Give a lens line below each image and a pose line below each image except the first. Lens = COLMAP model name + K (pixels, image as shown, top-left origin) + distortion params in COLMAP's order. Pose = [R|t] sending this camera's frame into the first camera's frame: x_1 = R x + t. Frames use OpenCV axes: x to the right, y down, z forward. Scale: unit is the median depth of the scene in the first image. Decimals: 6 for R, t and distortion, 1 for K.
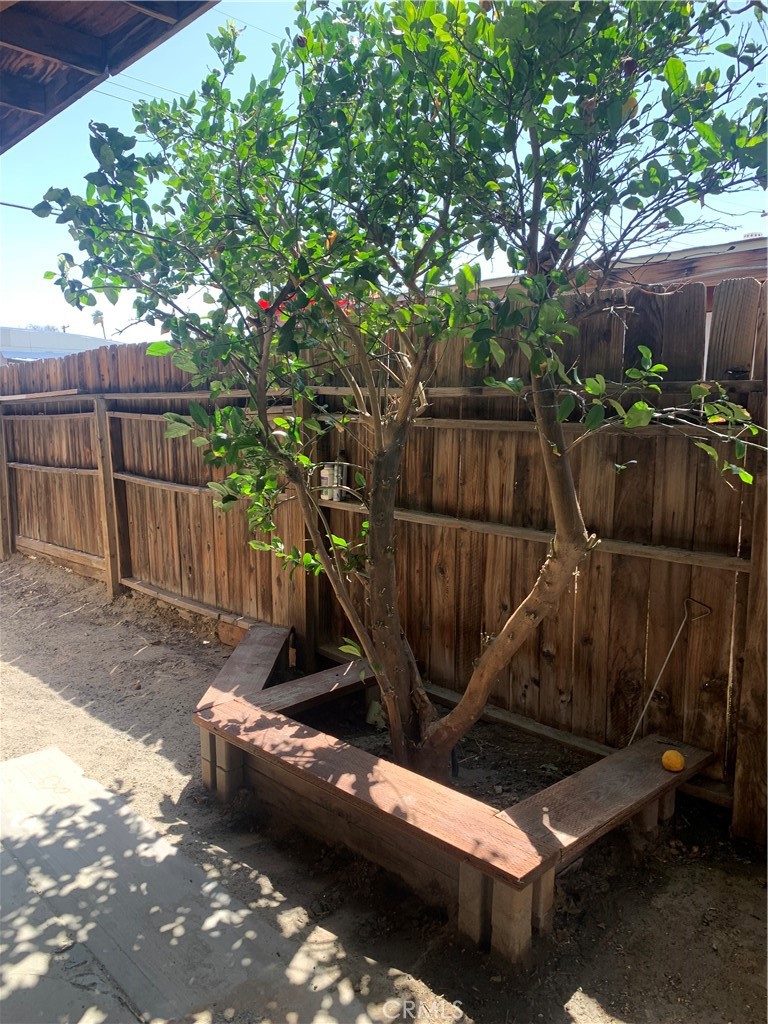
lens RADIAL K [[783.5, 0, 385.0], [0, 783.5, 519.7], [0, 0, 1]] dist [0.051256, -0.073881]
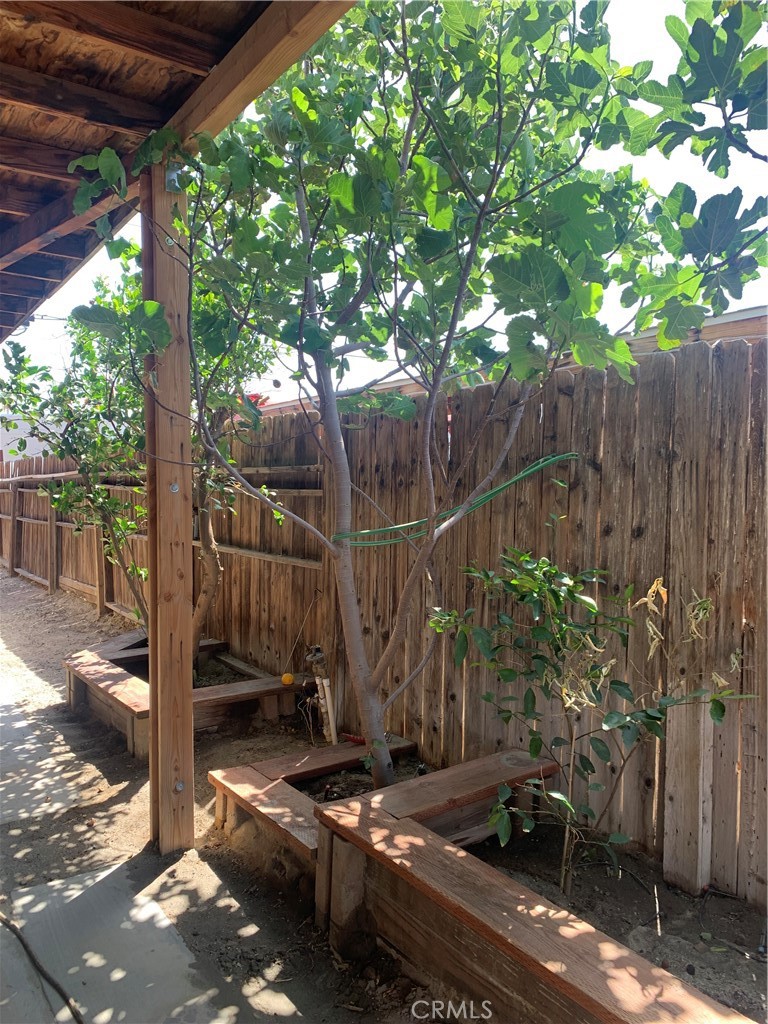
lens RADIAL K [[783.5, 0, 384.3], [0, 783.5, 510.4], [0, 0, 1]] dist [0.051256, -0.073881]
pose [[0.986683, -0.006817, -0.162510, 0.713274], [-0.009356, 0.995088, -0.098550, 0.084420], [0.162384, 0.098758, 0.981773, -0.589131]]
